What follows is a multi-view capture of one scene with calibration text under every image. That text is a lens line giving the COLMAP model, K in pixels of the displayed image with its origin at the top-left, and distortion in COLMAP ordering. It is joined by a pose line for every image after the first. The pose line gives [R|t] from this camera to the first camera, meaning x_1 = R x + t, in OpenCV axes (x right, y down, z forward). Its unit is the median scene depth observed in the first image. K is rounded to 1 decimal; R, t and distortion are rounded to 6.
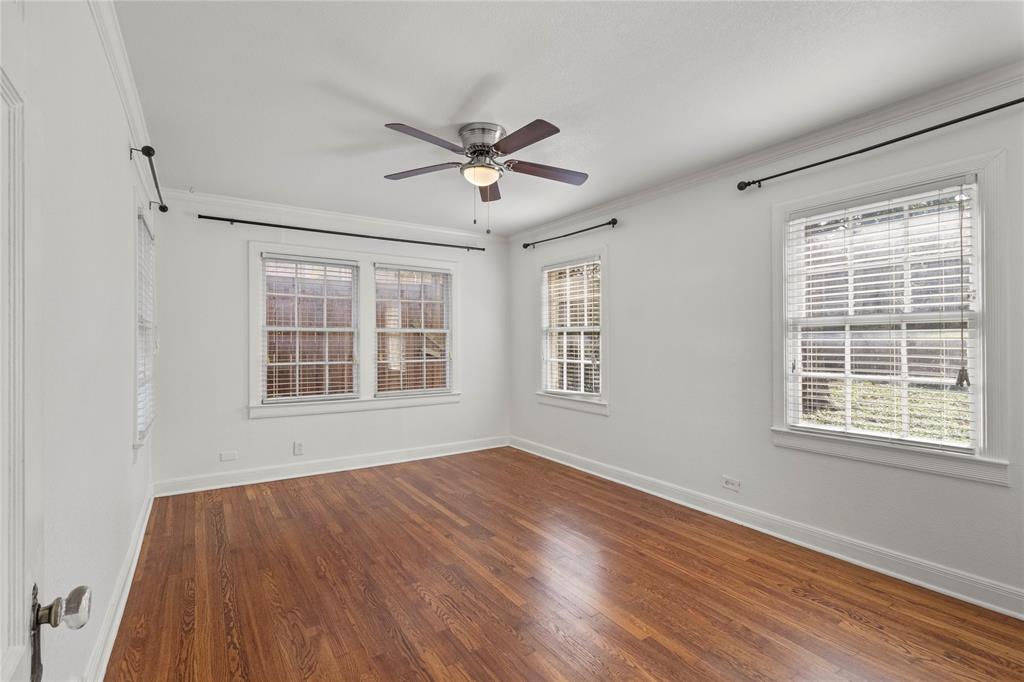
lens RADIAL K [[478.4, 0, 512.0], [0, 478.4, 341.0], [0, 0, 1]] dist [-0.000460, -0.000189]
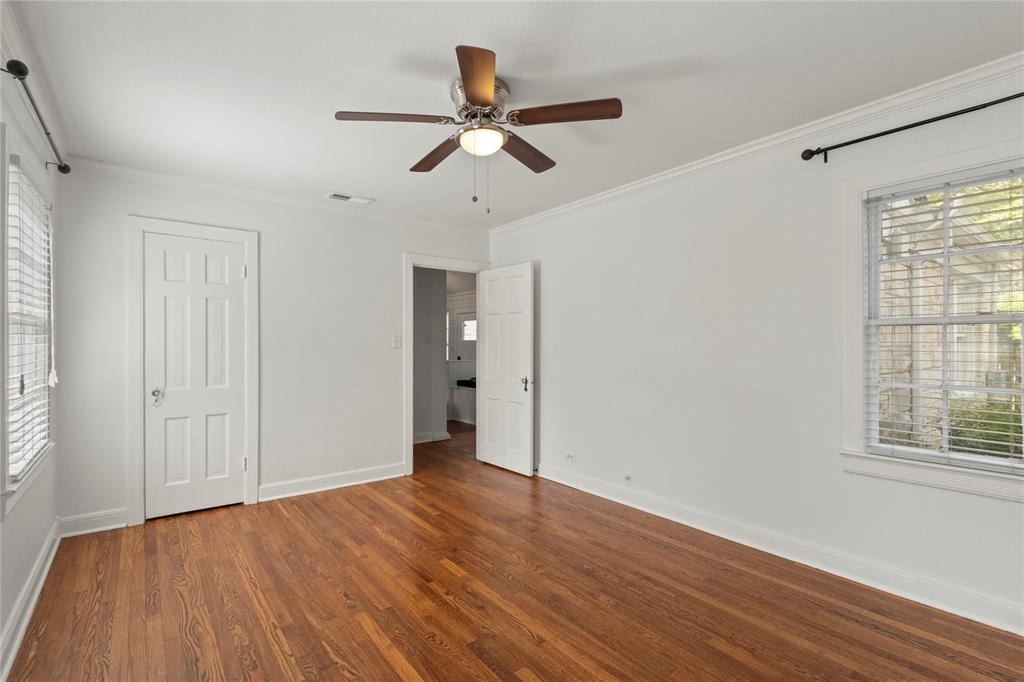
lens RADIAL K [[478.4, 0, 512.0], [0, 478.4, 341.0], [0, 0, 1]] dist [-0.000460, -0.000189]
pose [[-0.996823, 0.000660, -0.079646, -0.047437], [0.000717, 1.000000, -0.000677, -0.005325], [0.079646, -0.000732, -0.996823, 1.862272]]
